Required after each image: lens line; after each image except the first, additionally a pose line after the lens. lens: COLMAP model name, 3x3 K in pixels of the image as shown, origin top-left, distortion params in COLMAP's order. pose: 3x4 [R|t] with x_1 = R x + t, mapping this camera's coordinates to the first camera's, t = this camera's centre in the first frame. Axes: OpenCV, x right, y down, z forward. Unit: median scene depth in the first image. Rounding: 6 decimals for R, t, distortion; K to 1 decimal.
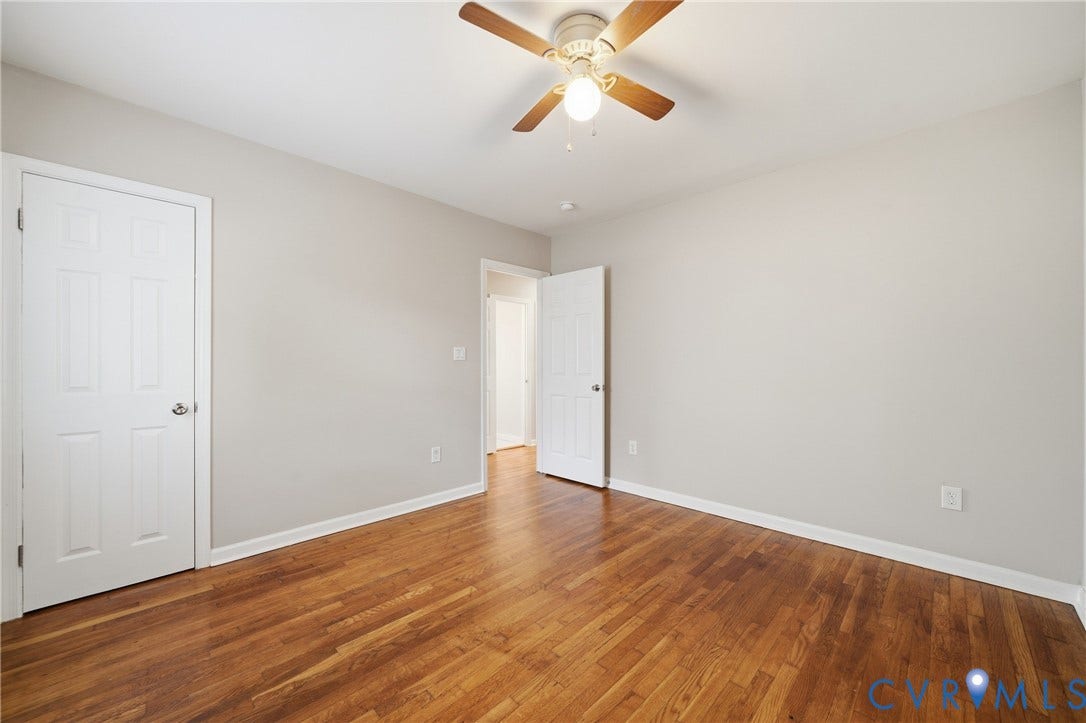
lens RADIAL K [[377.5, 0, 544.9], [0, 377.5, 366.7], [0, 0, 1]] dist [-0.000703, -0.000113]
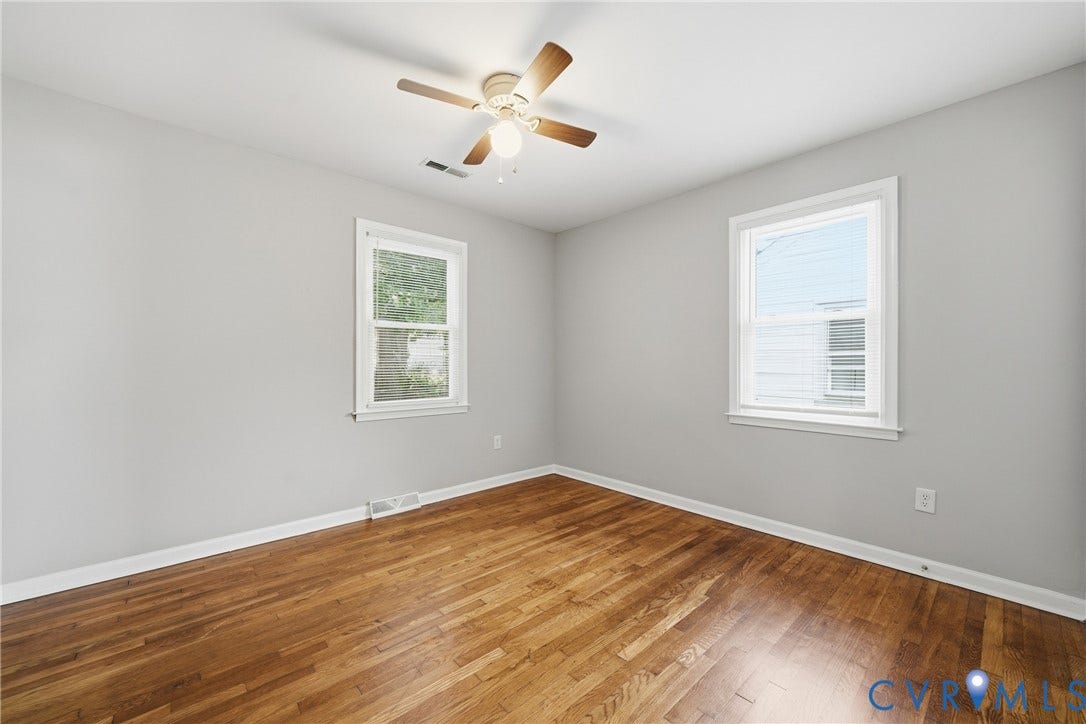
lens RADIAL K [[377.5, 0, 544.9], [0, 377.5, 367.2], [0, 0, 1]] dist [-0.000703, -0.000113]
pose [[-0.998427, -0.001997, 0.056035, -0.087666], [-0.001393, 0.999941, 0.010815, -0.004974], [-0.056054, 0.010719, -0.998370, 2.116073]]
